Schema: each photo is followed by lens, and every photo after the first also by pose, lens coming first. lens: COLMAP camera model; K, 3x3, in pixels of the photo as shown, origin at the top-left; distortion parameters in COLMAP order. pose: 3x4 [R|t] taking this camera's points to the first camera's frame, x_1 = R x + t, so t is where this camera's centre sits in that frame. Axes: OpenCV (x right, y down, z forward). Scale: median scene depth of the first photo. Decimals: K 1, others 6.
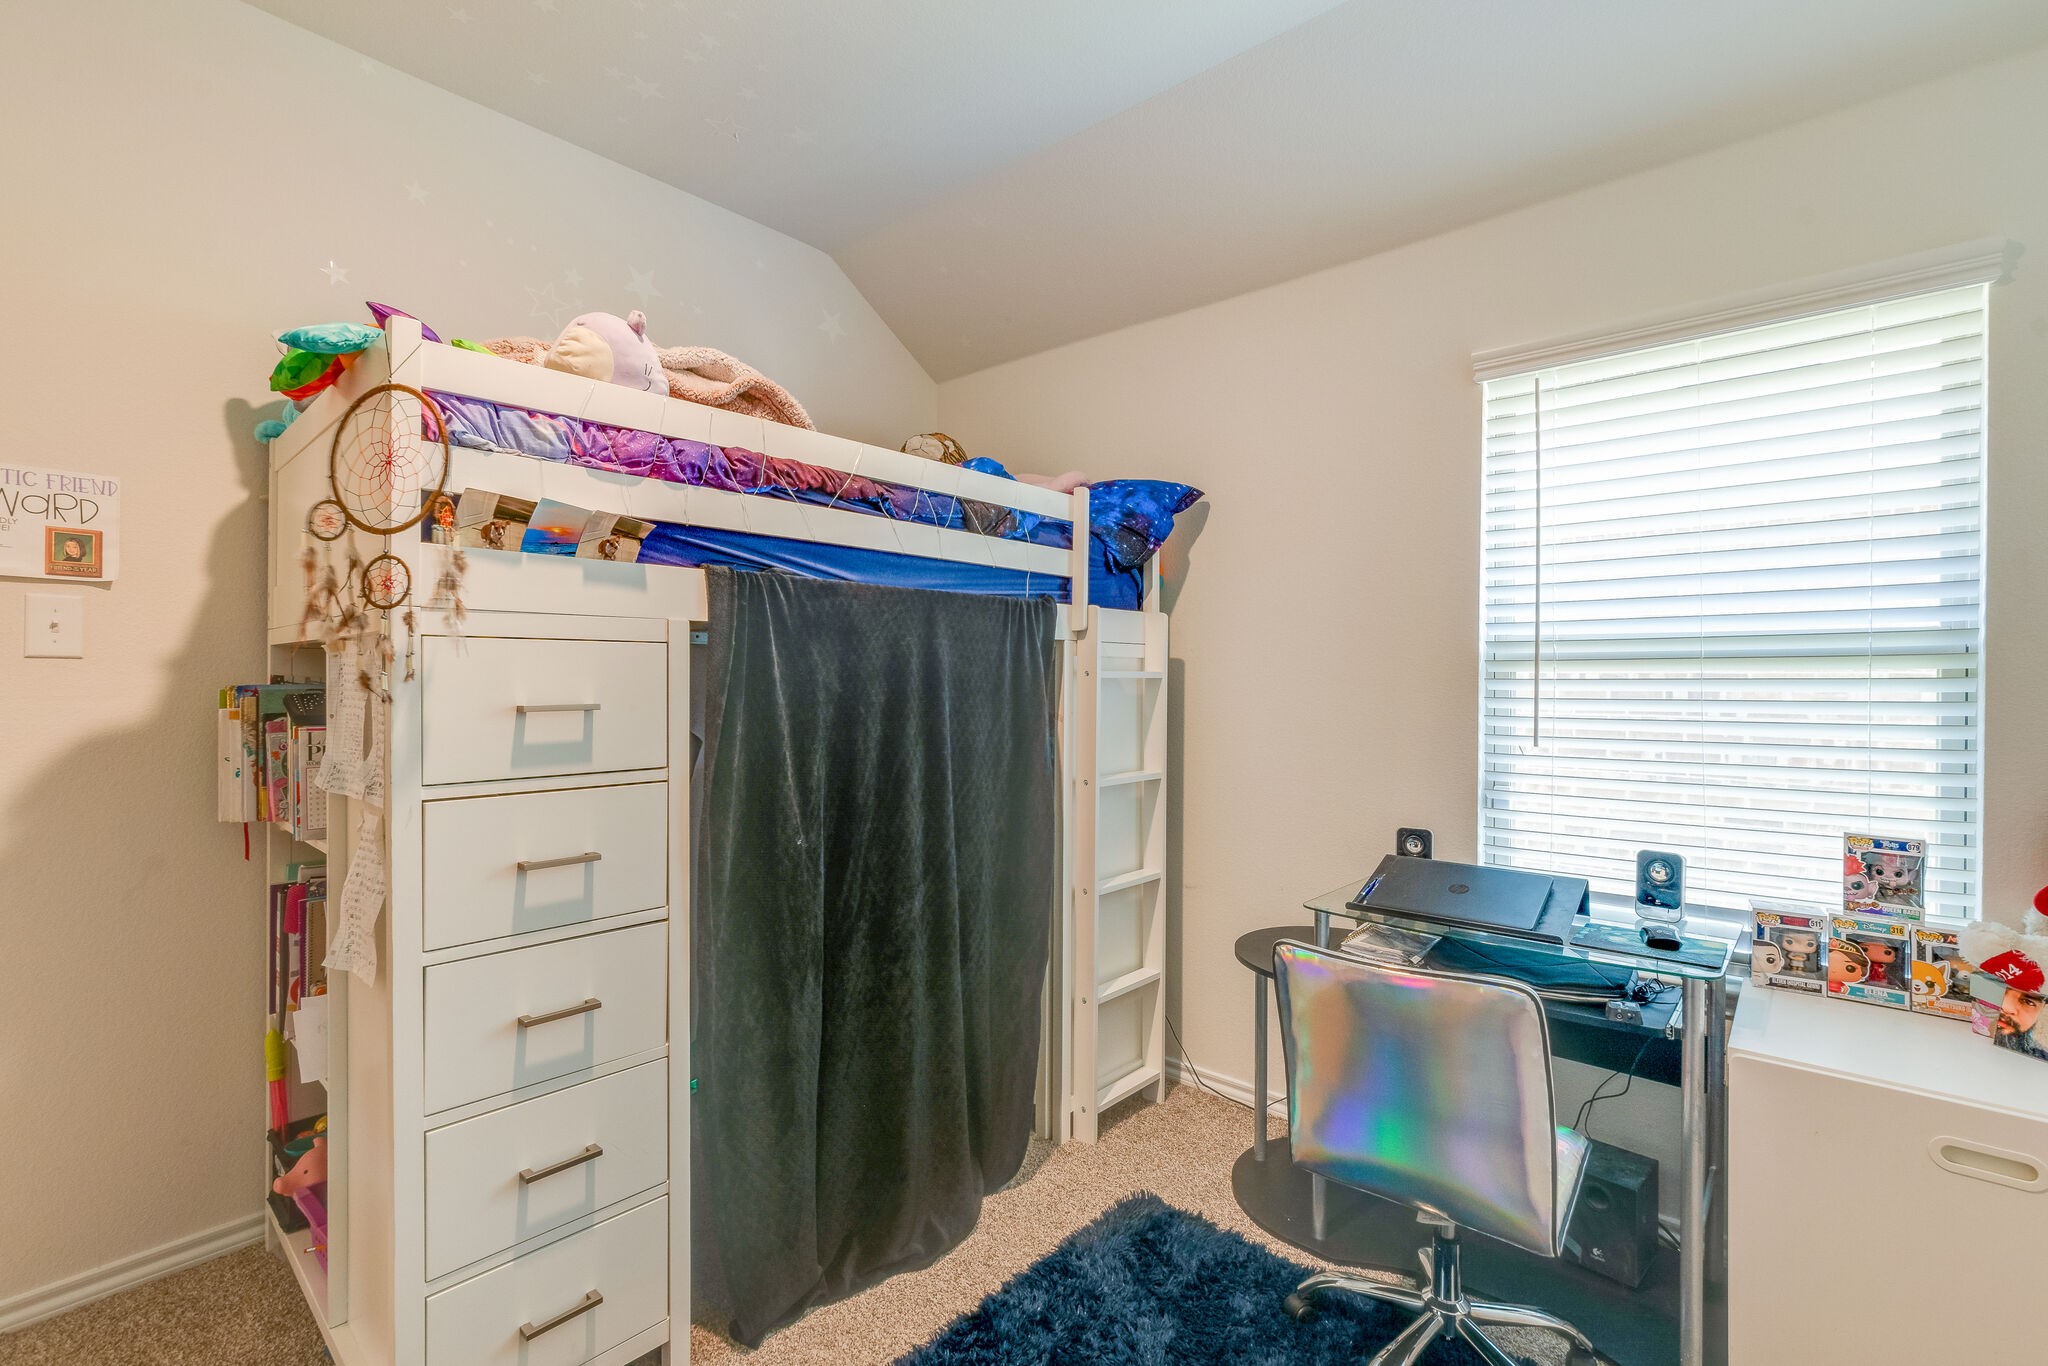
lens RADIAL K [[933.6, 0, 1027.3], [0, 933.6, 692.2], [0, 0, 1]] dist [-0.001340, 0.000043]
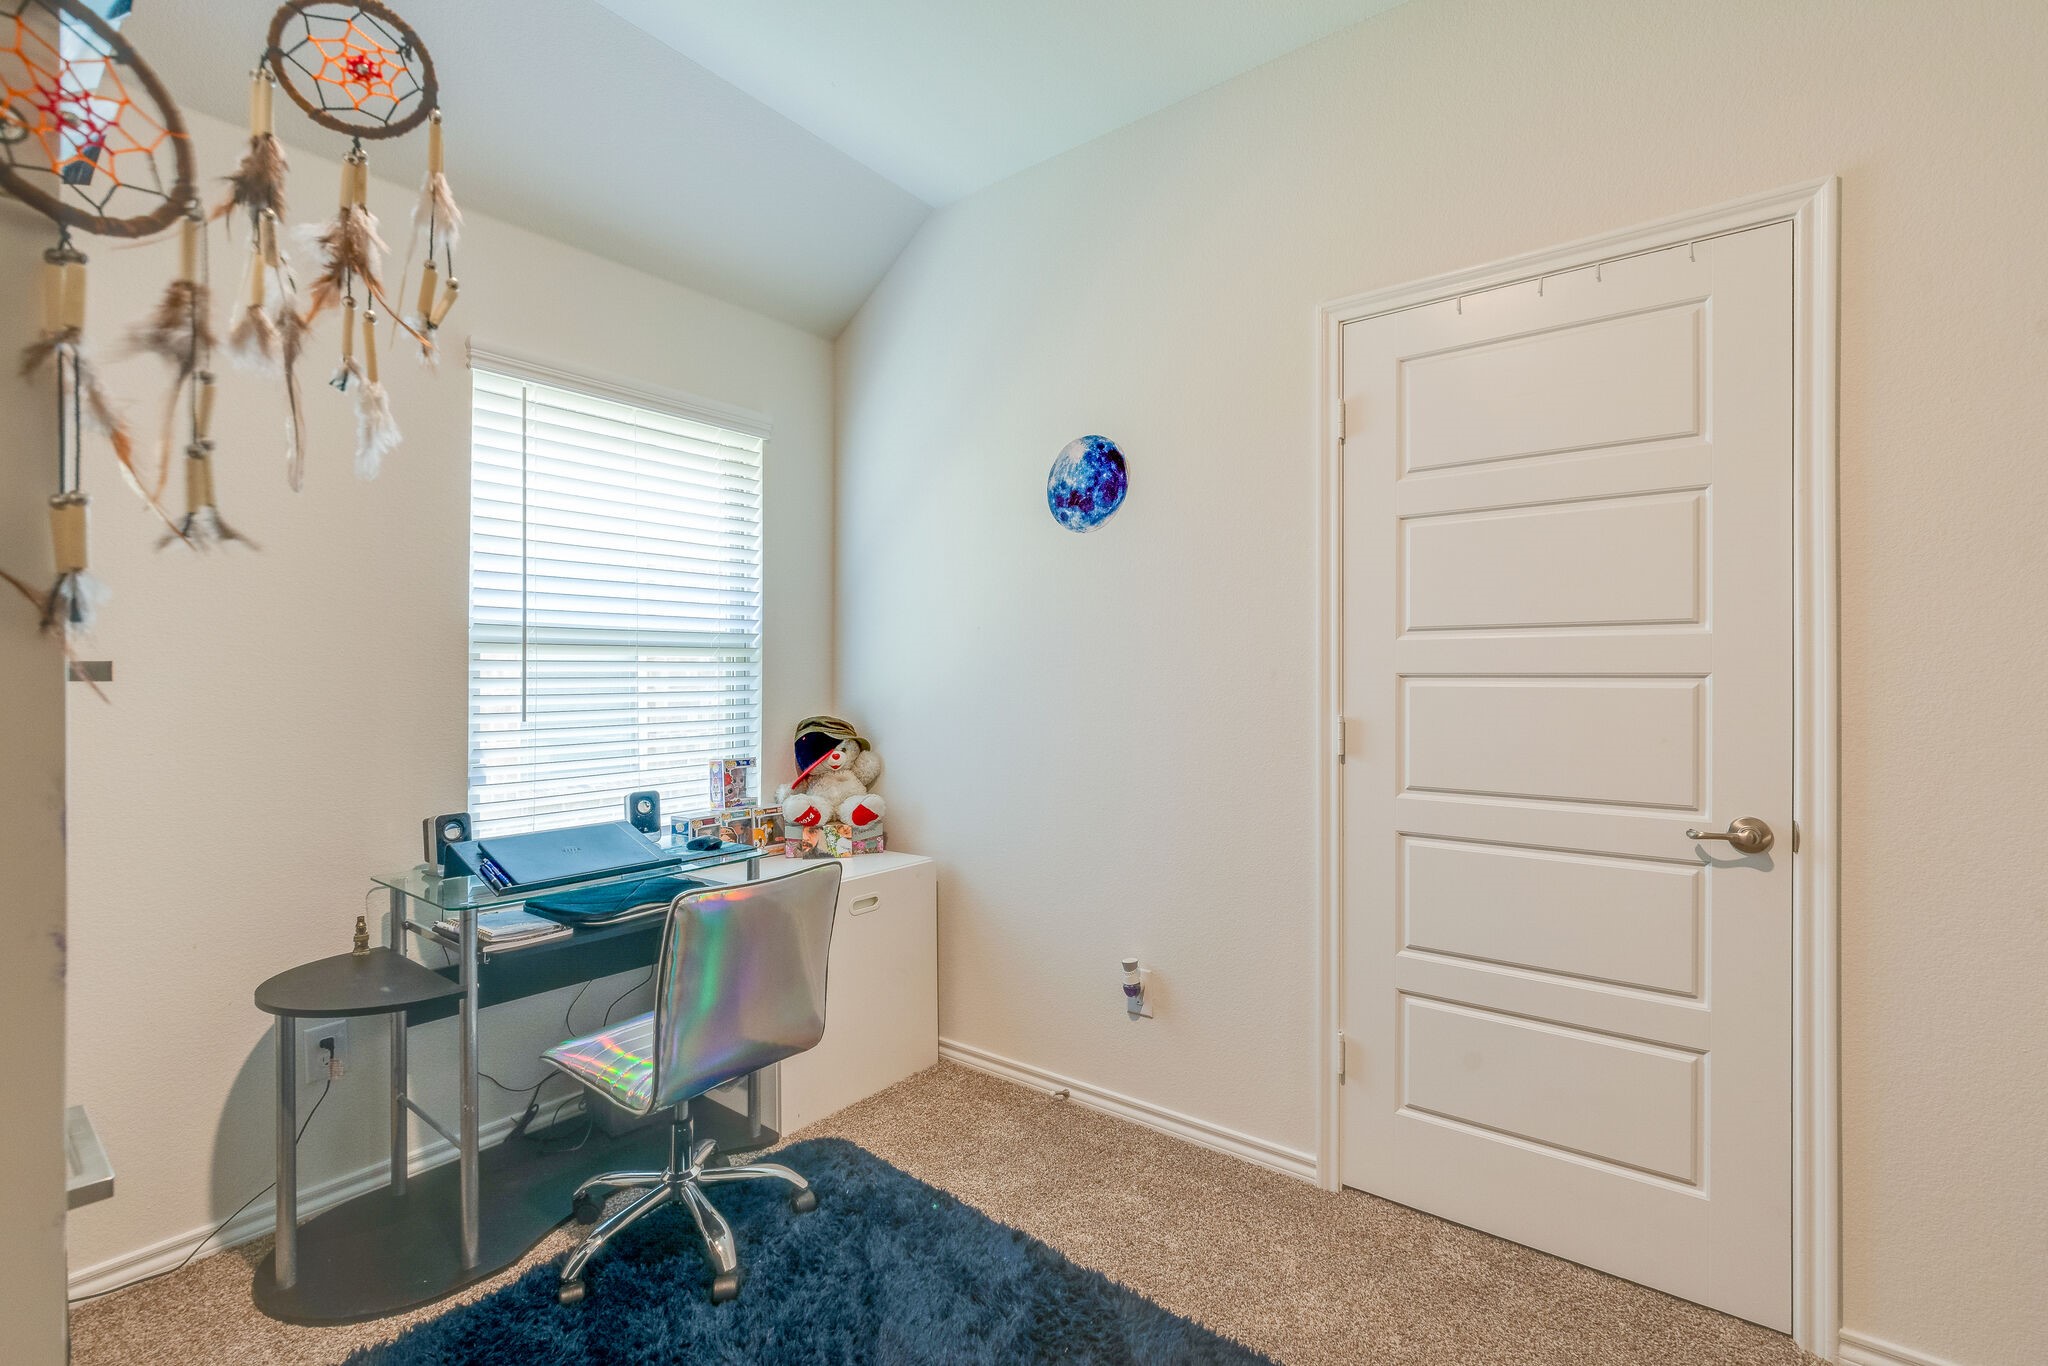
lens RADIAL K [[921.8, 0, 1038.7], [0, 921.8, 672.1], [0, 0, 1]] dist [-0.000911, 0.000000]
pose [[-0.070025, -0.004550, 0.997535, -0.623296], [0.010472, 0.999931, 0.005296, 0.000187], [-0.997490, 0.010817, -0.069972, 0.494610]]
